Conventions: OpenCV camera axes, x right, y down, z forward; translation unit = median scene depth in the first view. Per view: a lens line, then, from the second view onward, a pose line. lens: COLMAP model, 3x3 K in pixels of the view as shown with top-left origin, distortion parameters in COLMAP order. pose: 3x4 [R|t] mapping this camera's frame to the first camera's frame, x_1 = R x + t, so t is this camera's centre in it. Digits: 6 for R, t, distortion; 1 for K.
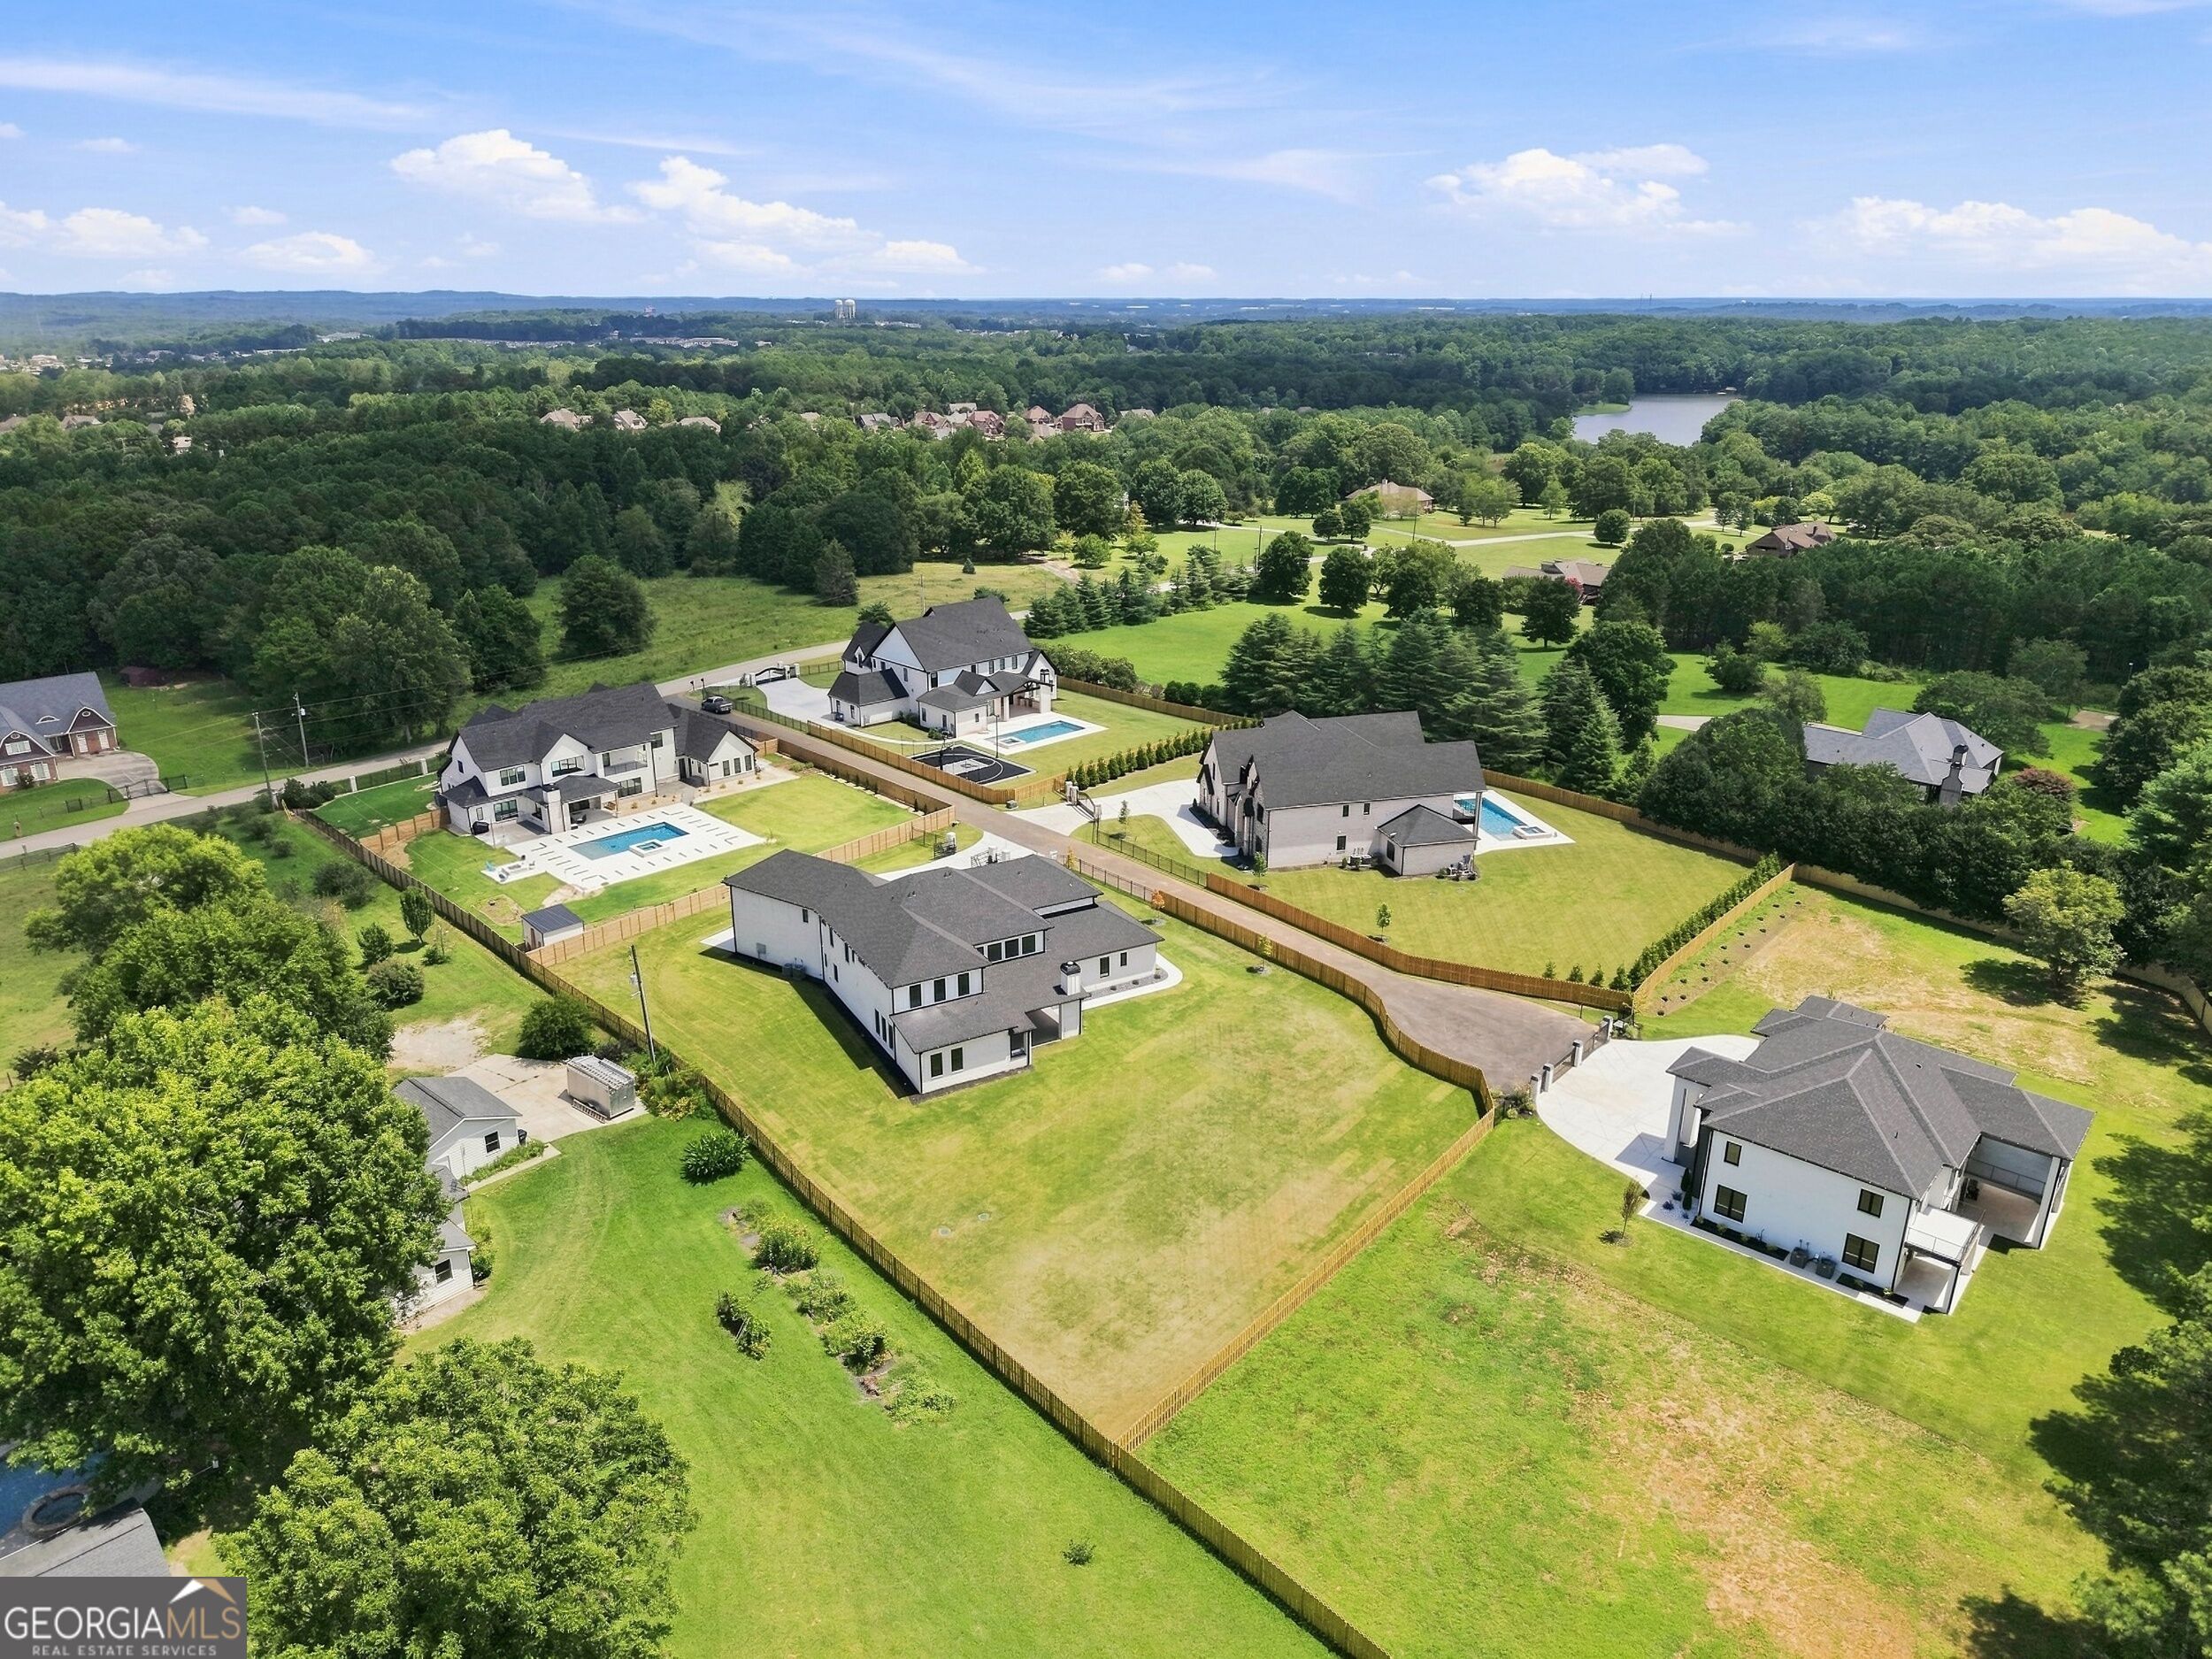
lens RADIAL K [[1504.8, 0, 1106.0], [0, 1504.8, 829.5], [0, 0, 1]] dist [0.047401, -0.000755]
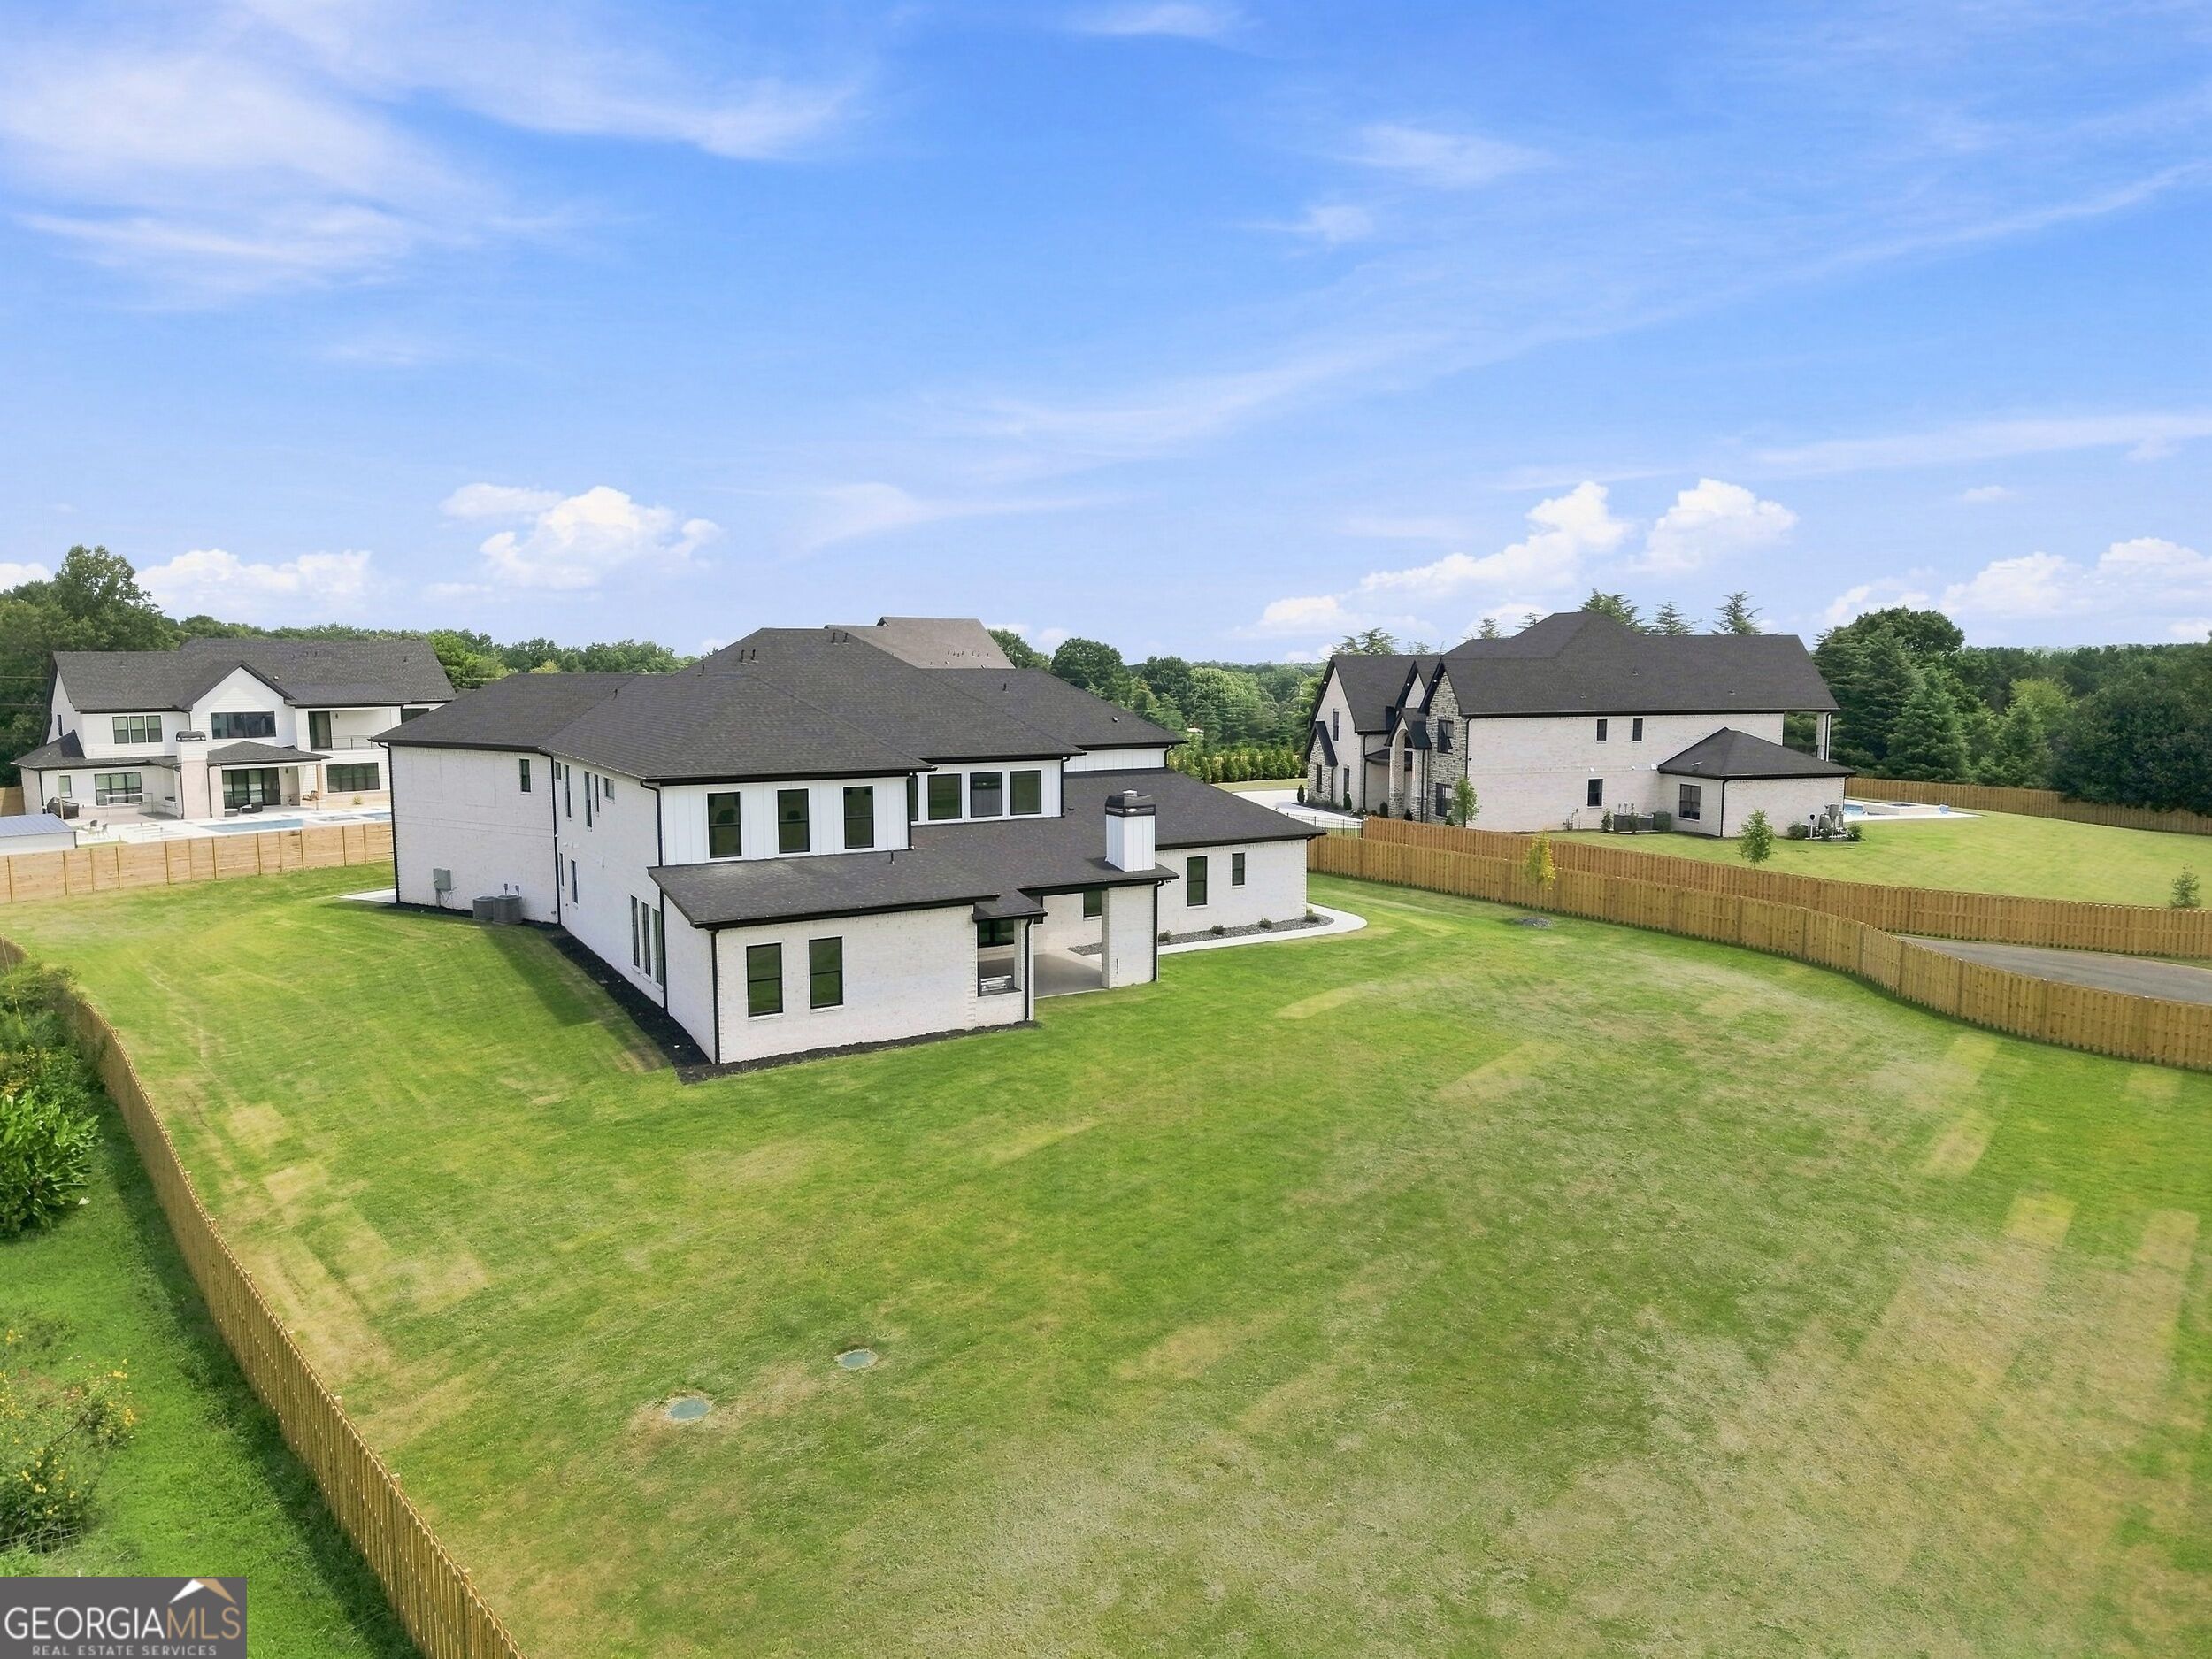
lens RADIAL K [[1488.7, 0, 1095.6], [0, 1488.7, 865.0], [0, 0, 1]] dist [0.003423, -0.004815]
pose [[0.999979, -0.005666, 0.003081, -0.032810], [0.006193, 0.976903, -0.213592, 0.184147], [-0.001800, 0.213607, 0.976918, 0.591577]]
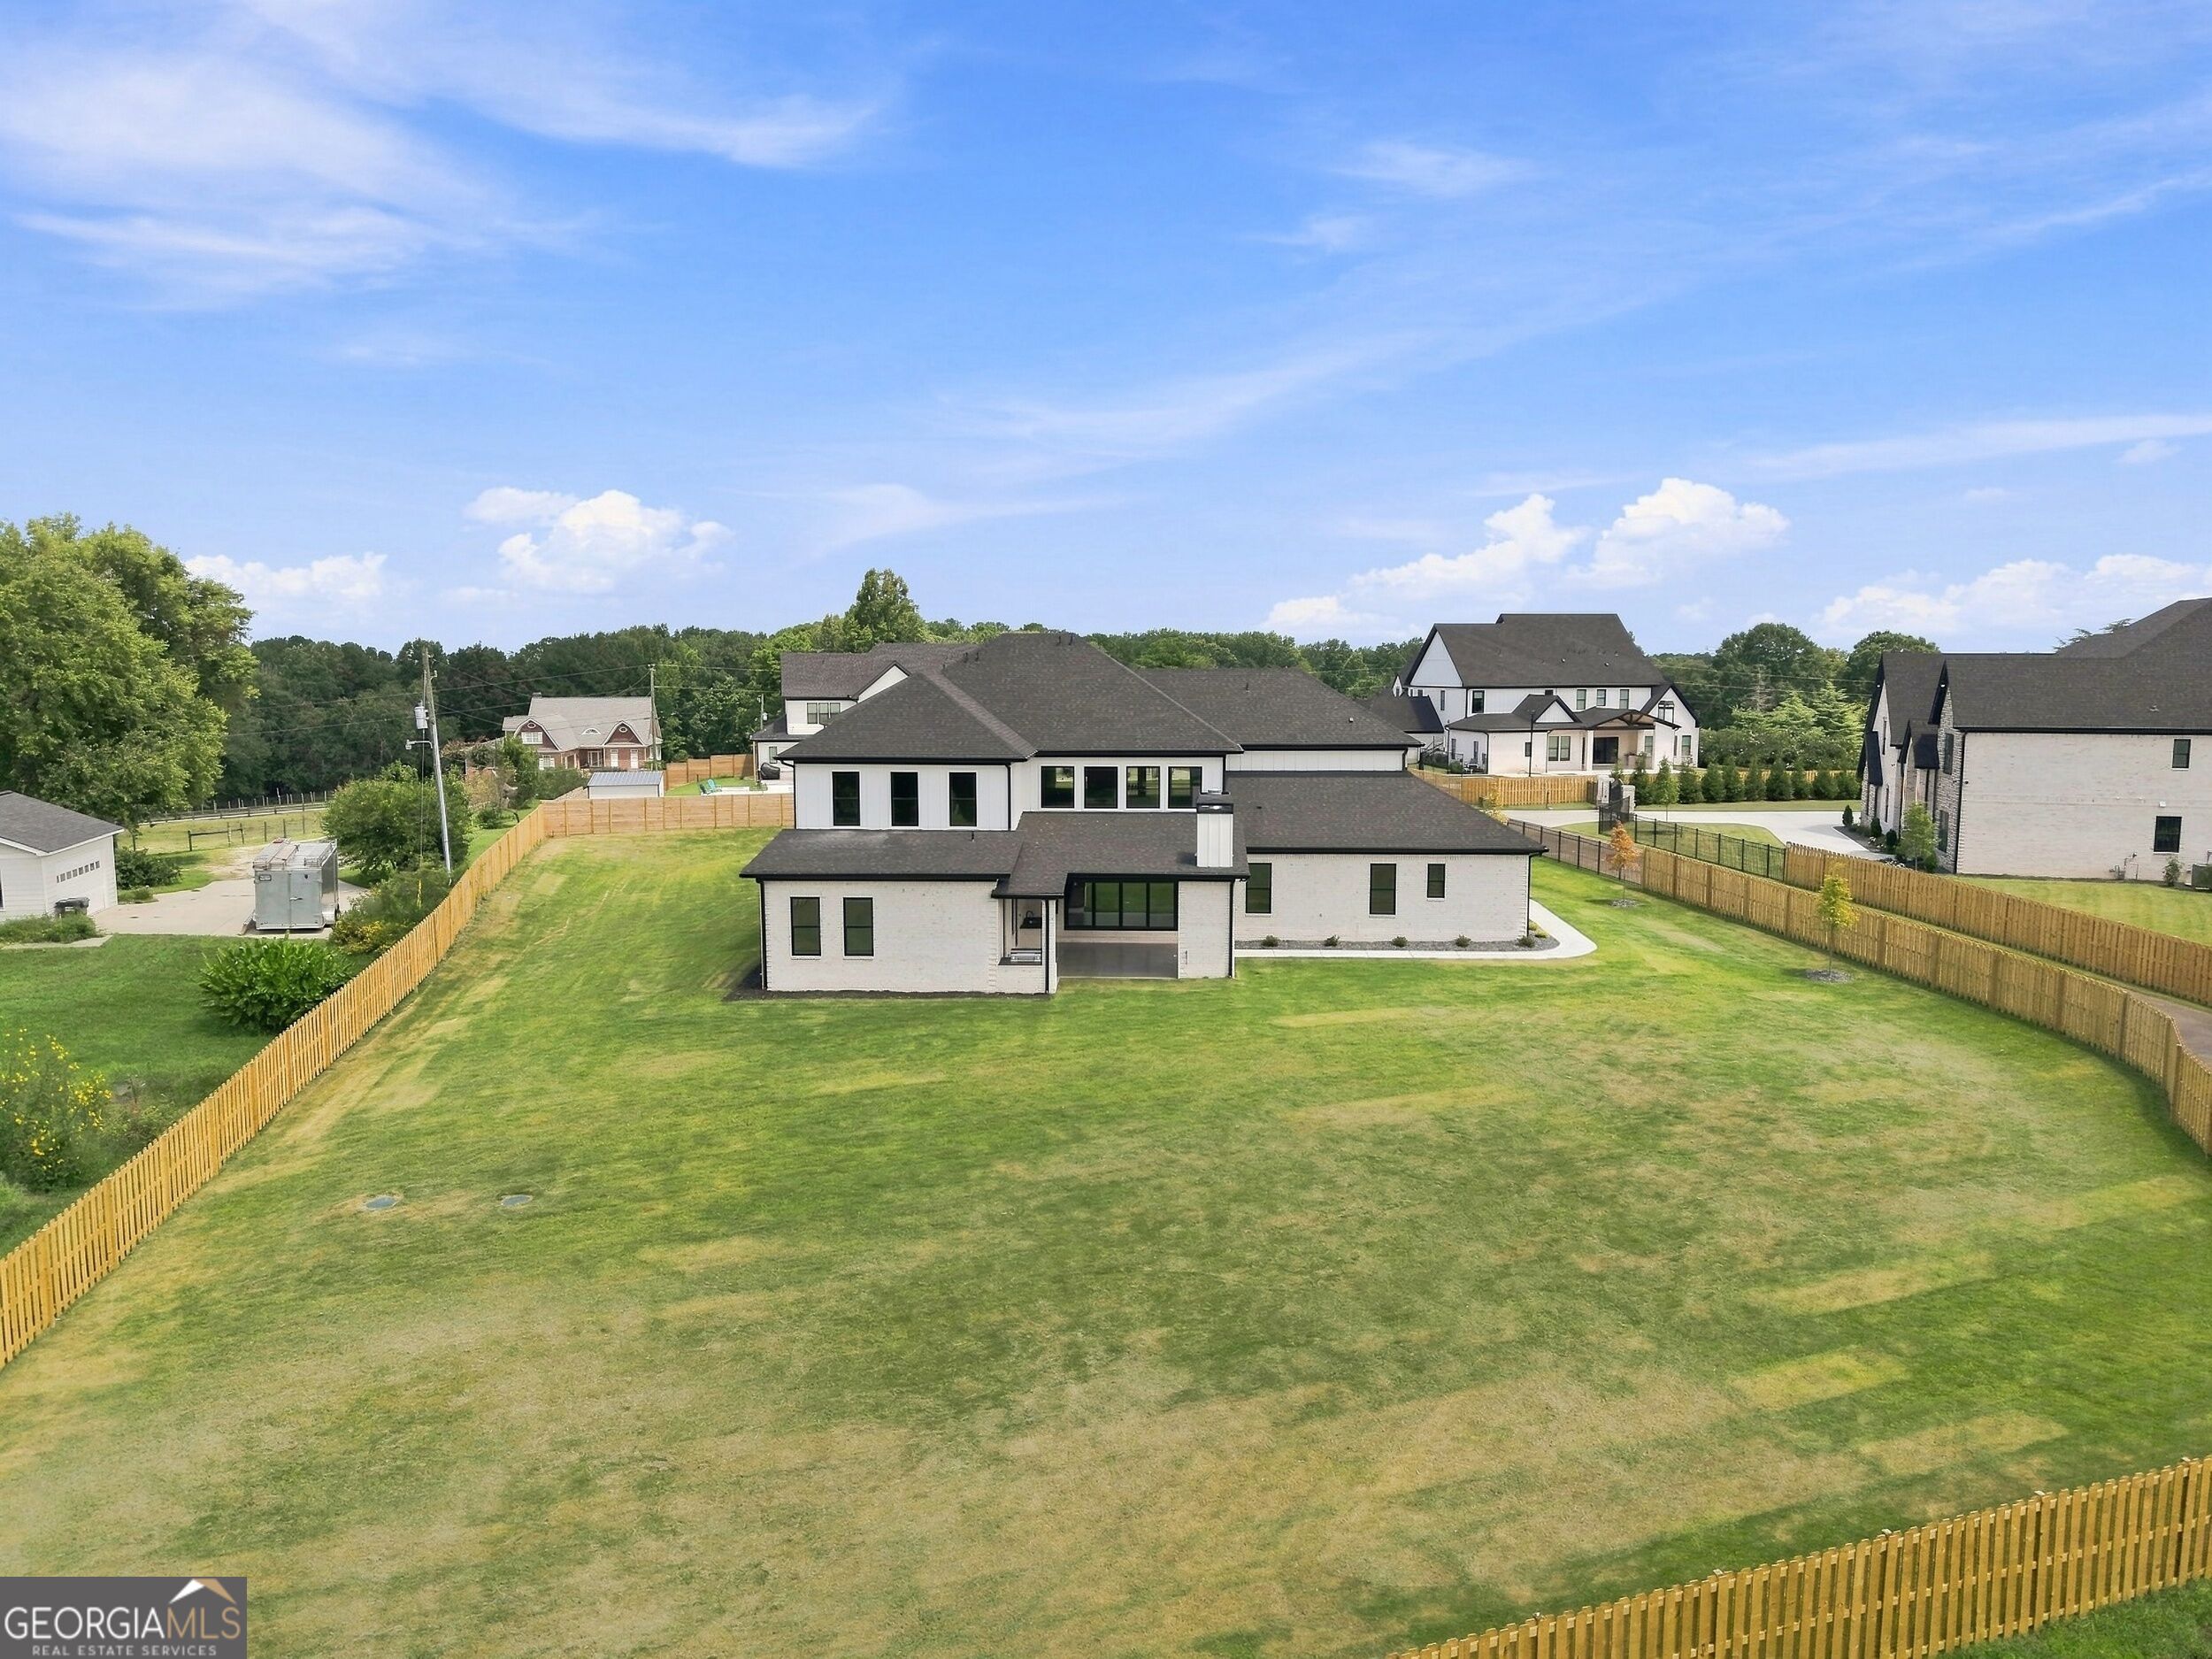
lens RADIAL K [[1510.7, 0, 1090.1], [0, 1510.7, 787.7], [0, 0, 1]] dist [0.006790, -0.003460]
pose [[0.842966, 0.043590, -0.536197, 0.161348], [-0.183291, 0.960349, -0.210083, 0.173800], [0.505779, 0.275373, 0.817531, 0.617156]]
